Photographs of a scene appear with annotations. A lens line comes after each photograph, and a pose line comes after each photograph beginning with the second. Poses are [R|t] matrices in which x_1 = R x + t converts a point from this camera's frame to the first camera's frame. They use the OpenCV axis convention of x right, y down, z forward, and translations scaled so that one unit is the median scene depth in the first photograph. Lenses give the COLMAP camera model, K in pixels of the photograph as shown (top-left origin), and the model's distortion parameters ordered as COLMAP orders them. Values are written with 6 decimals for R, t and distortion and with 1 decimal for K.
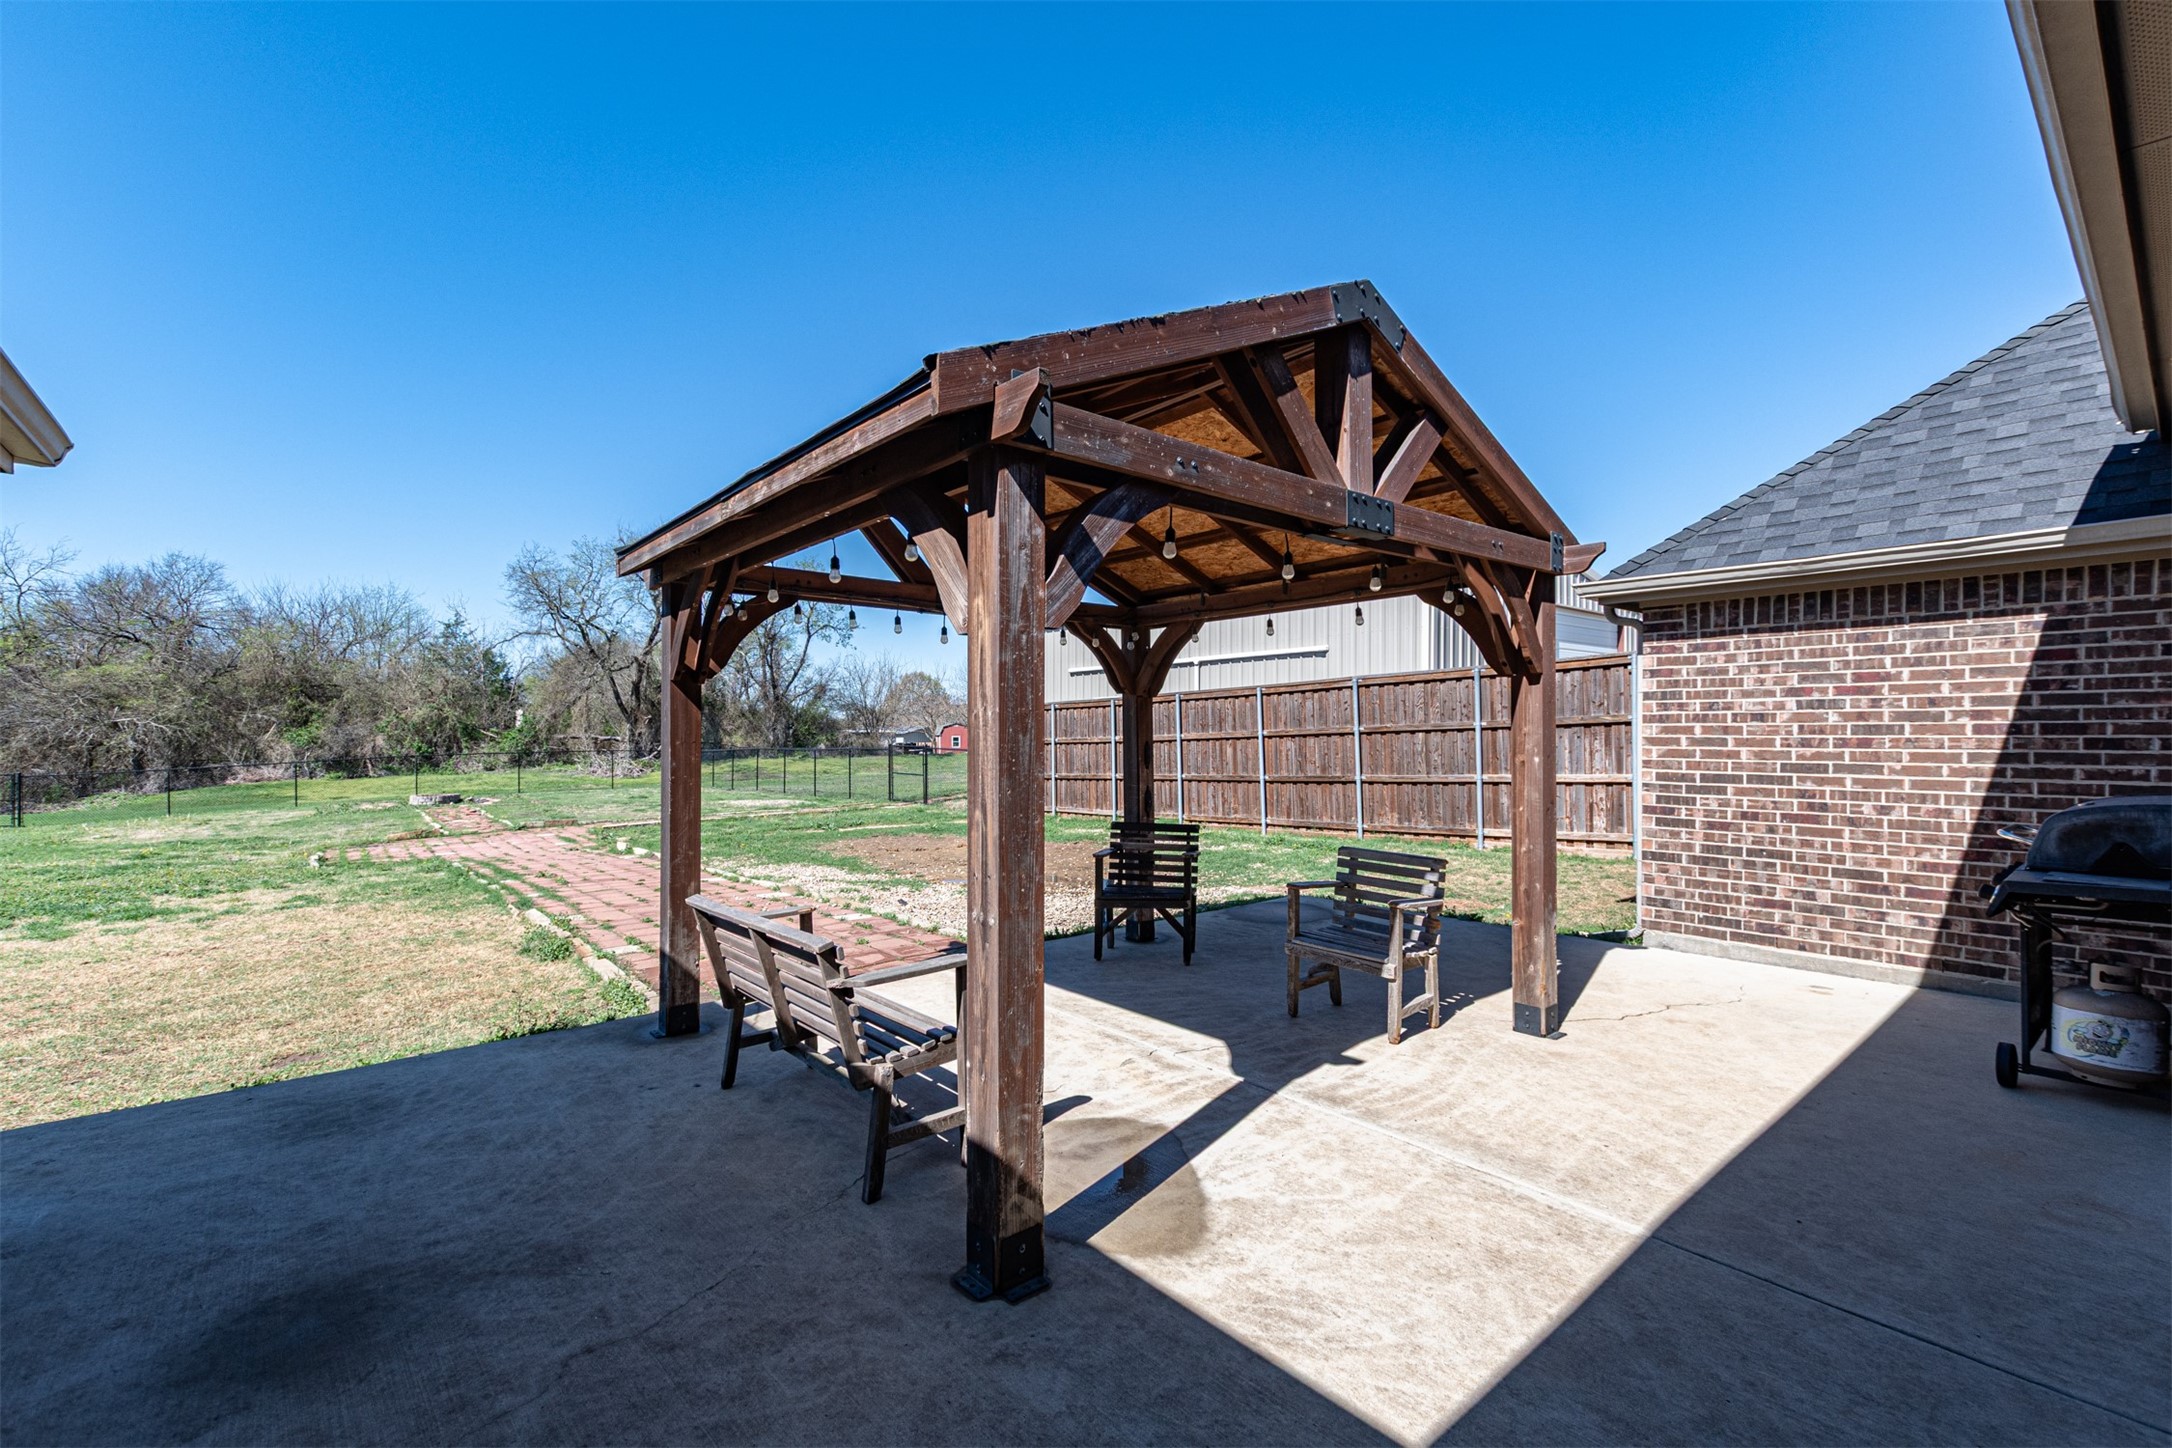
lens RADIAL K [[960.2, 0, 1071.6], [0, 960.2, 727.8], [0, 0, 1]] dist [0.000588, -0.000670]
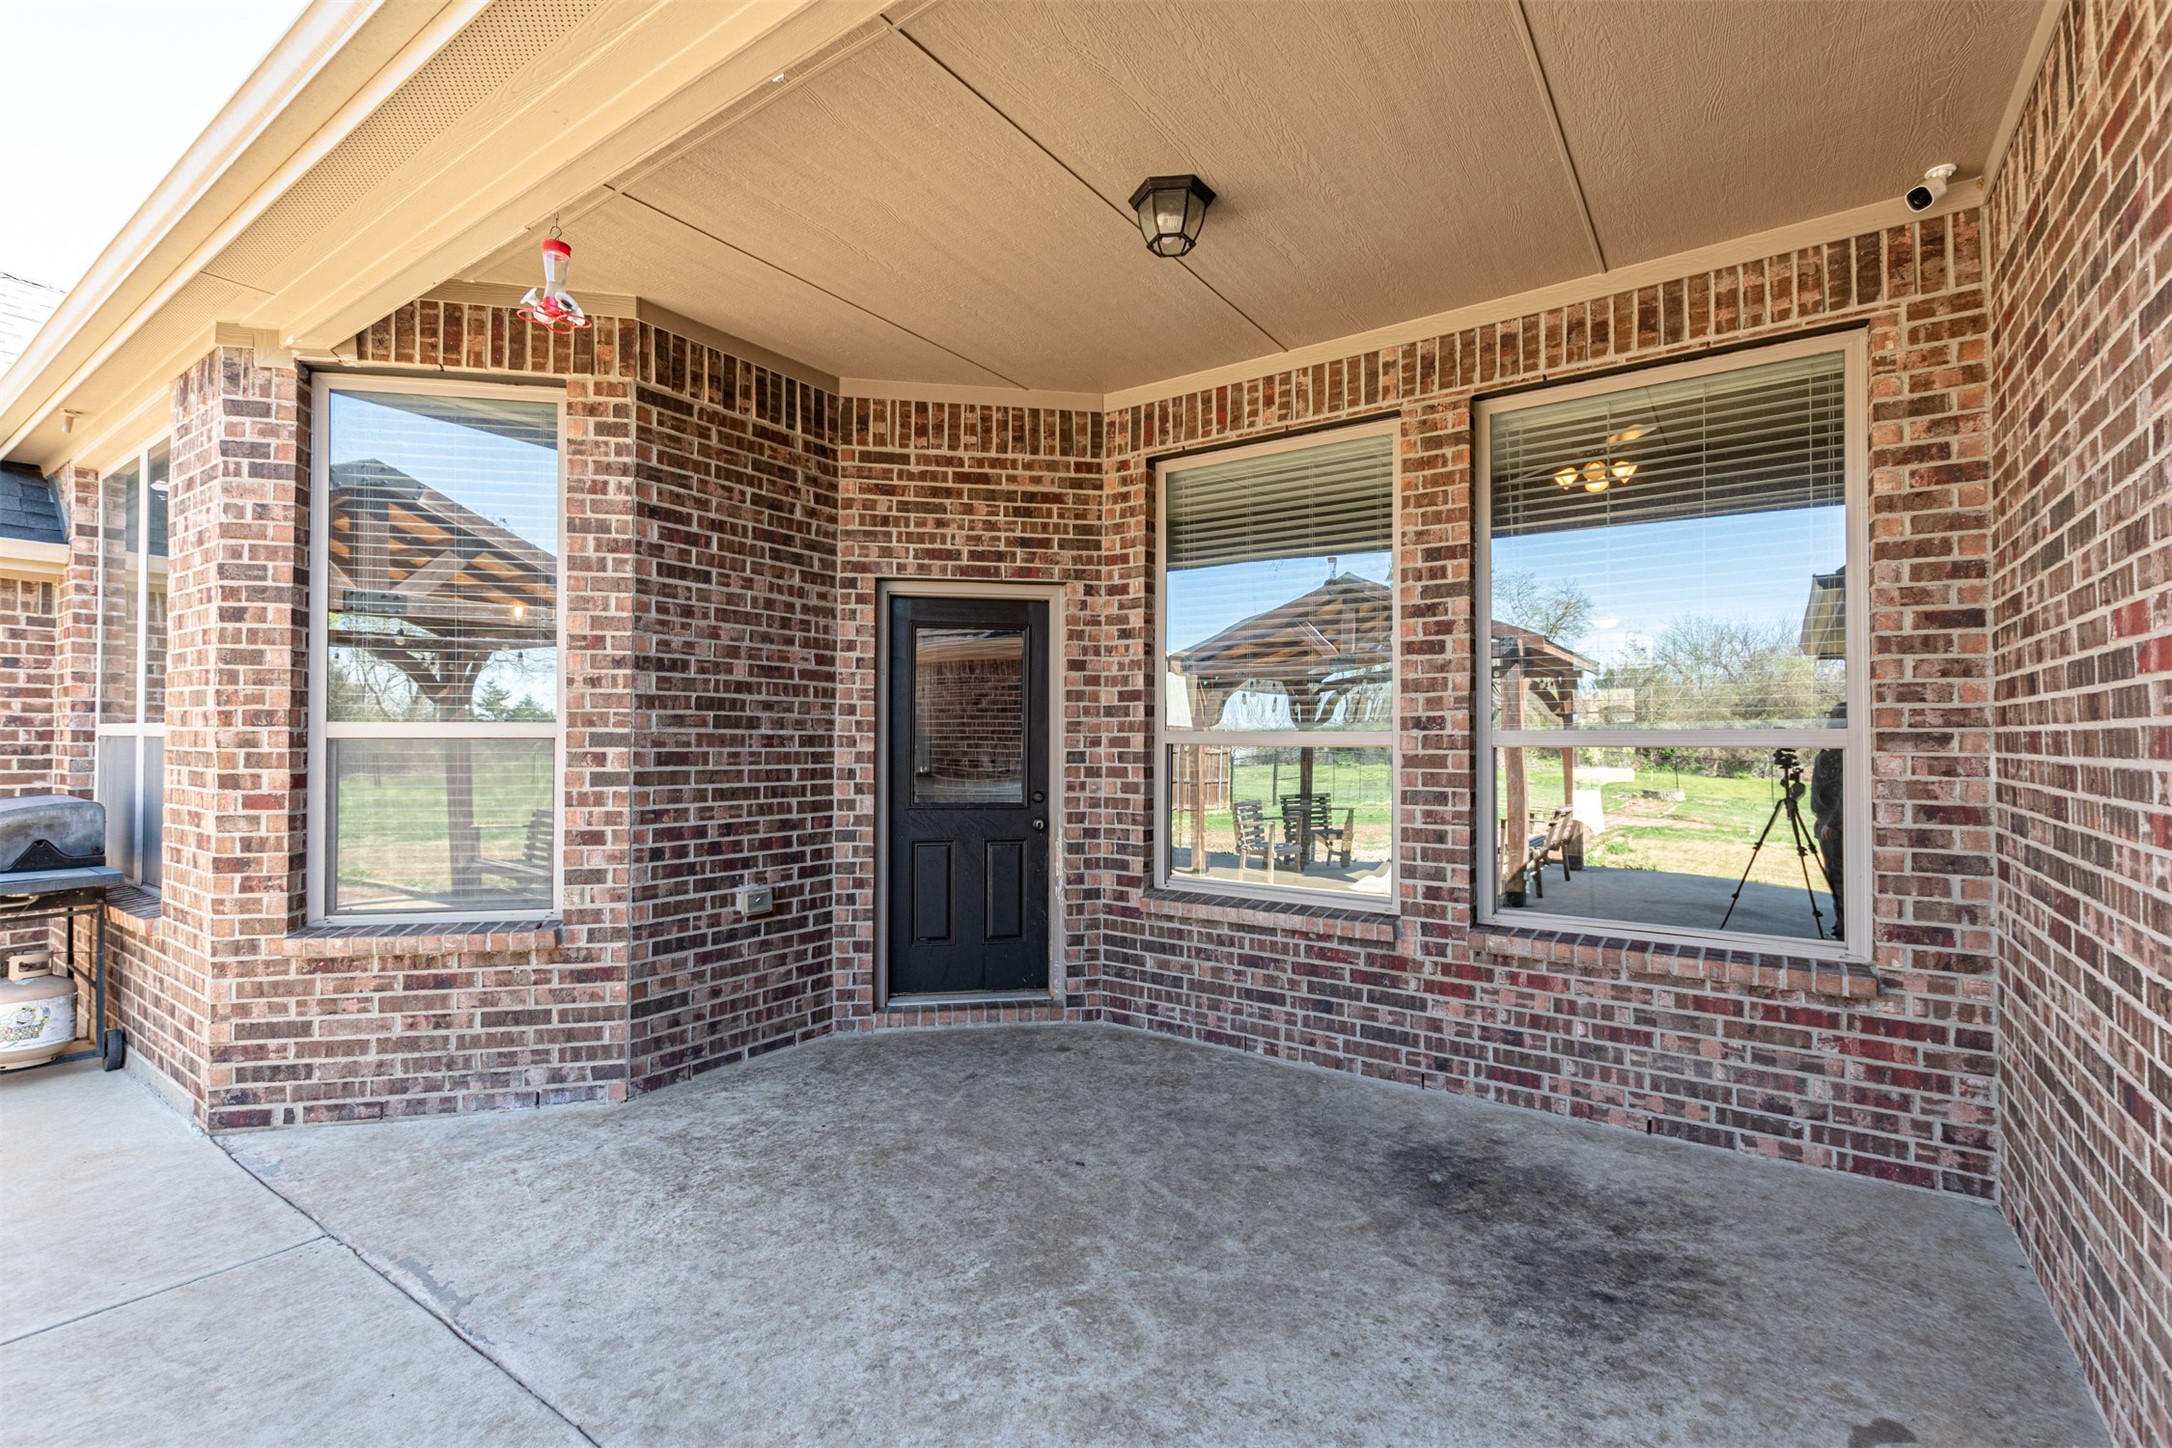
lens RADIAL K [[960.2, 0, 1080.0], [0, 960.2, 729.4], [0, 0, 1]] dist [0.000588, -0.000670]
pose [[-0.267196, 0.013719, 0.963545, -0.160819], [-0.011708, 0.999779, -0.017482, -0.000003], [-0.963571, -0.015953, -0.266976, 0.091336]]
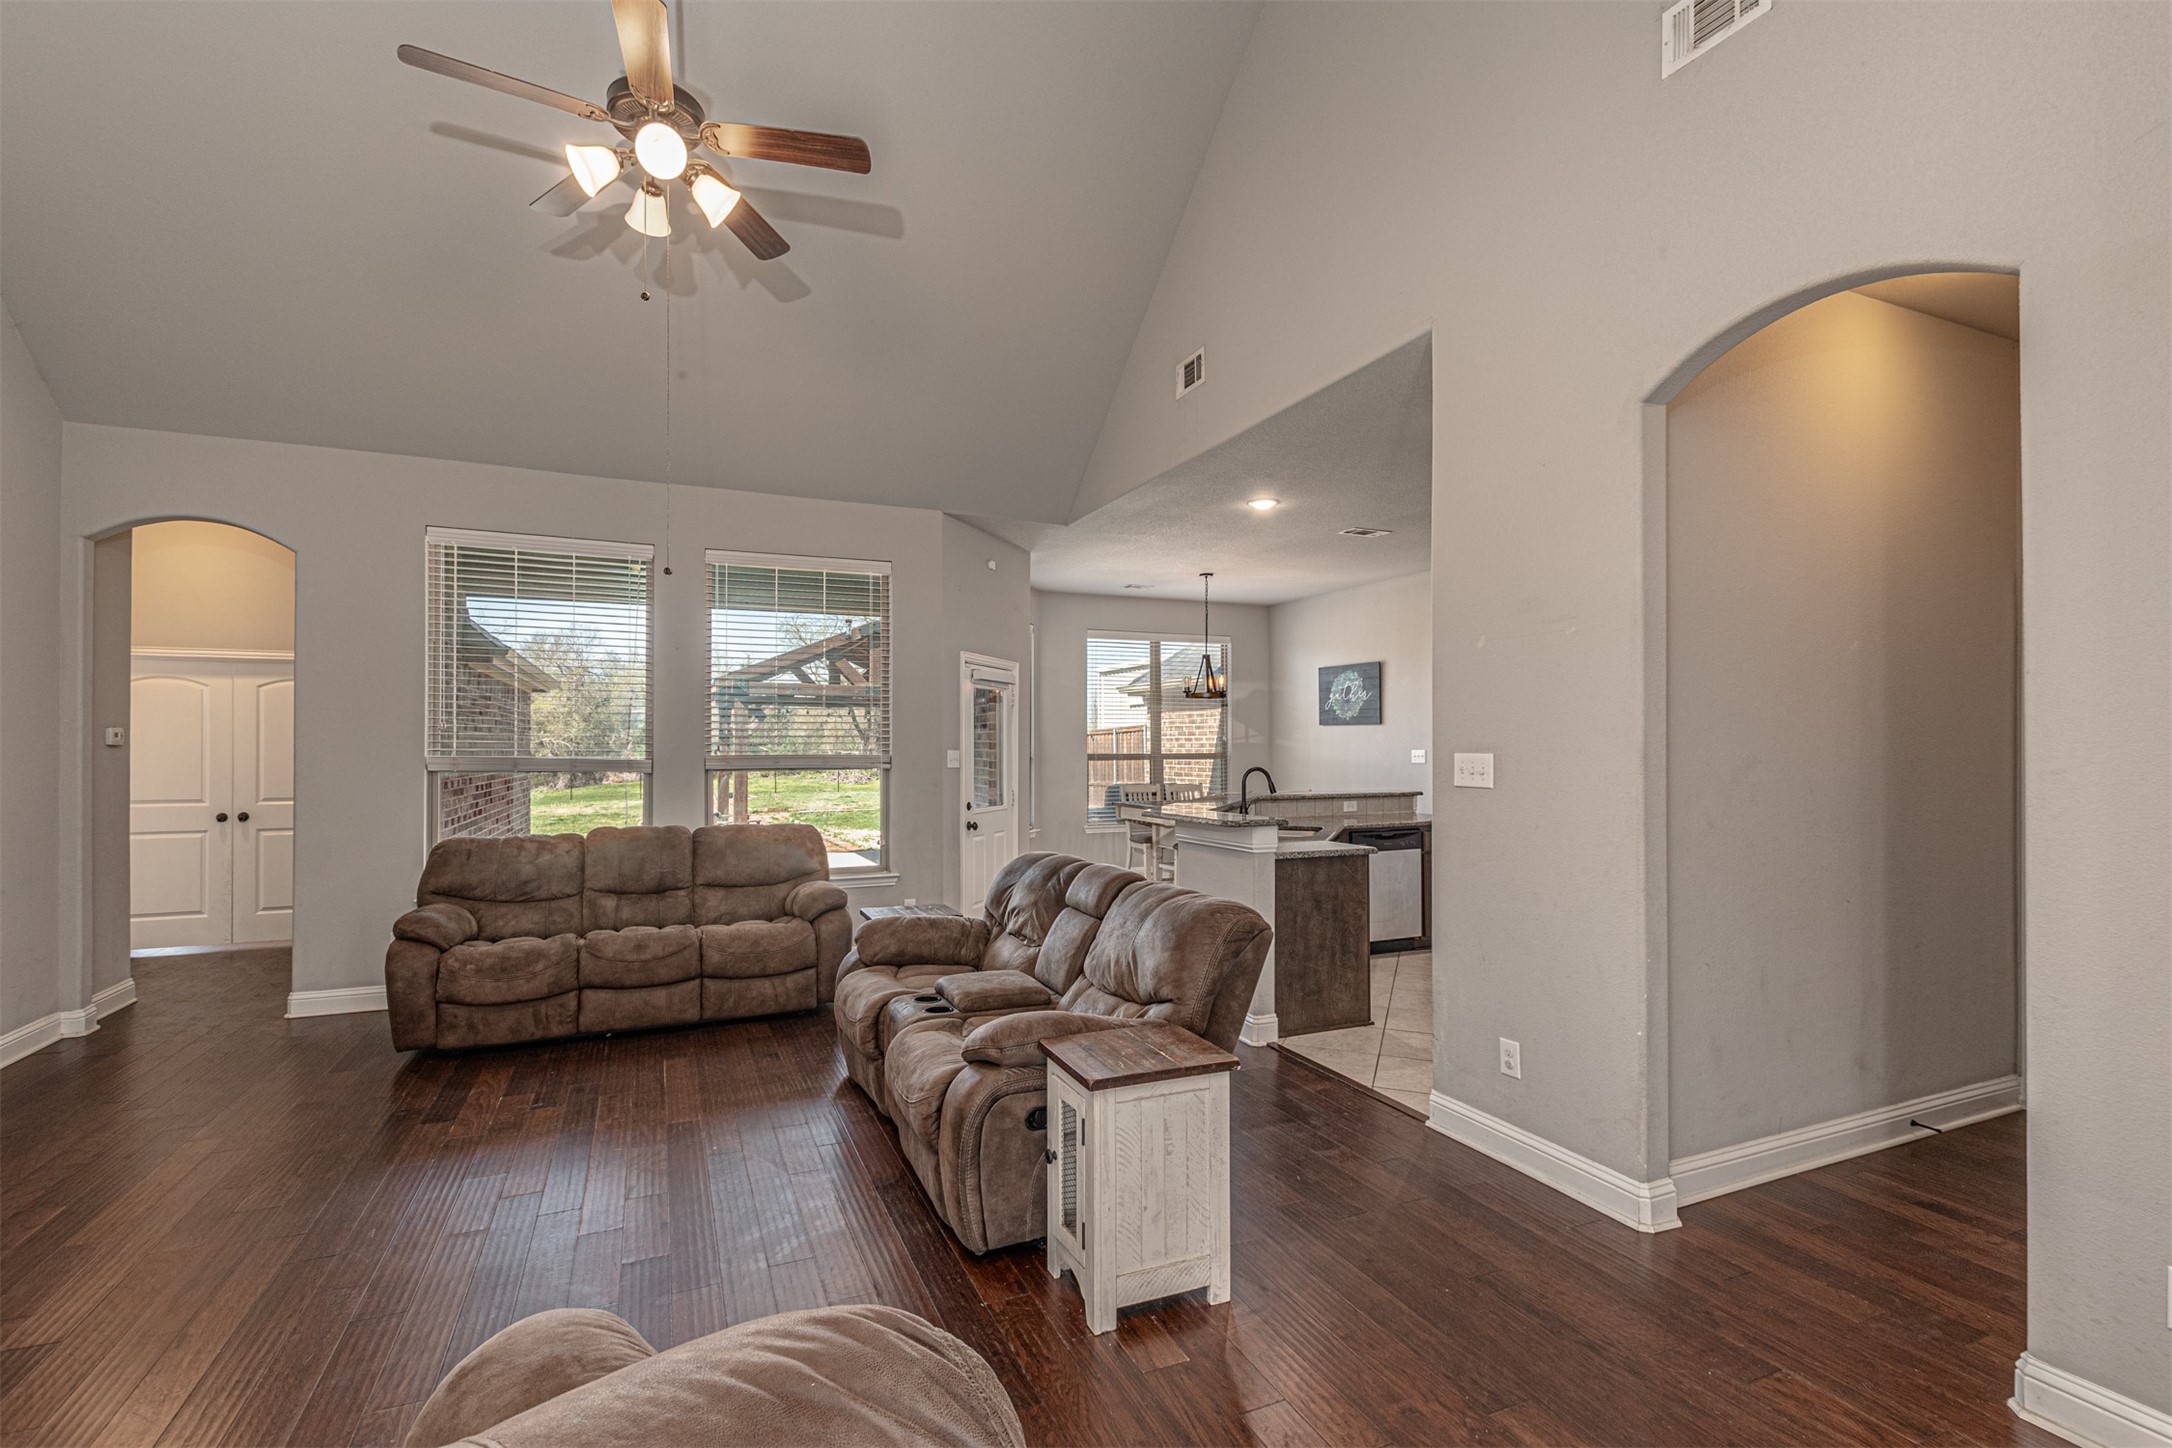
lens RADIAL K [[960.2, 0, 1078.6], [0, 960.2, 739.4], [0, 0, 1]] dist [0.000588, -0.000670]
pose [[0.964557, -0.002402, -0.263865, 1.110330], [0.002487, 0.999997, -0.000013, -0.036124], [0.263864, -0.000643, 0.964560, -1.195820]]
